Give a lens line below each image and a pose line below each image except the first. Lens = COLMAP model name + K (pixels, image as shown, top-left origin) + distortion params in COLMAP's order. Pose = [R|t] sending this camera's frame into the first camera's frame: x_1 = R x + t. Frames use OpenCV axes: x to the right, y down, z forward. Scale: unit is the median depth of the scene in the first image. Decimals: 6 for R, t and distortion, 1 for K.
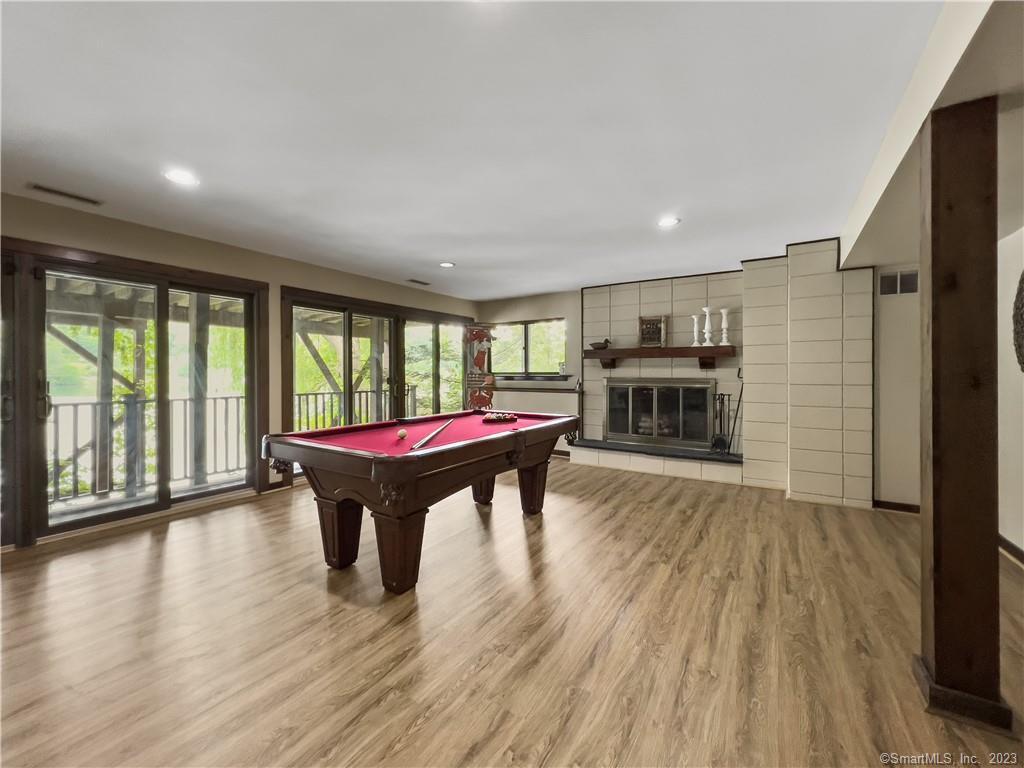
lens RADIAL K [[416.6, 0, 513.9], [0, 416.6, 357.7], [0, 0, 1]] dist [0.002023, 0.000110]
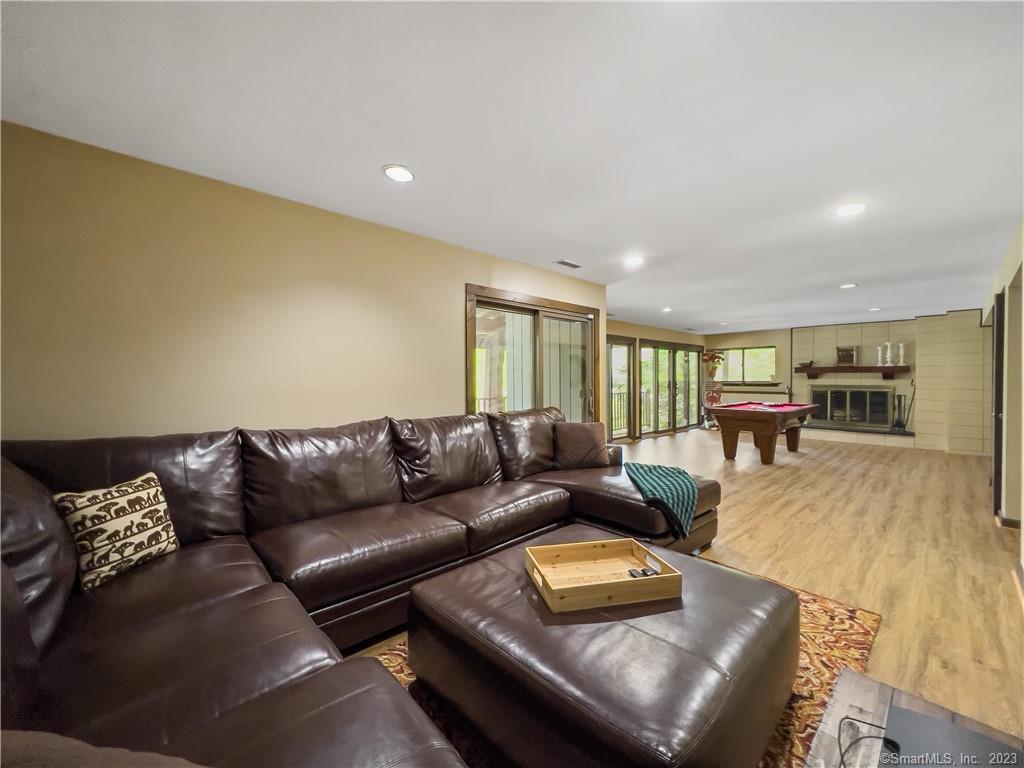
lens RADIAL K [[414.6, 0, 514.6], [0, 414.6, 372.1], [0, 0, 1]] dist [-0.000803, -0.000267]
pose [[0.972857, -0.002743, -0.231391, -0.565222], [0.007350, 0.999791, 0.019052, -0.043683], [0.231291, -0.020236, 0.972674, -0.885240]]
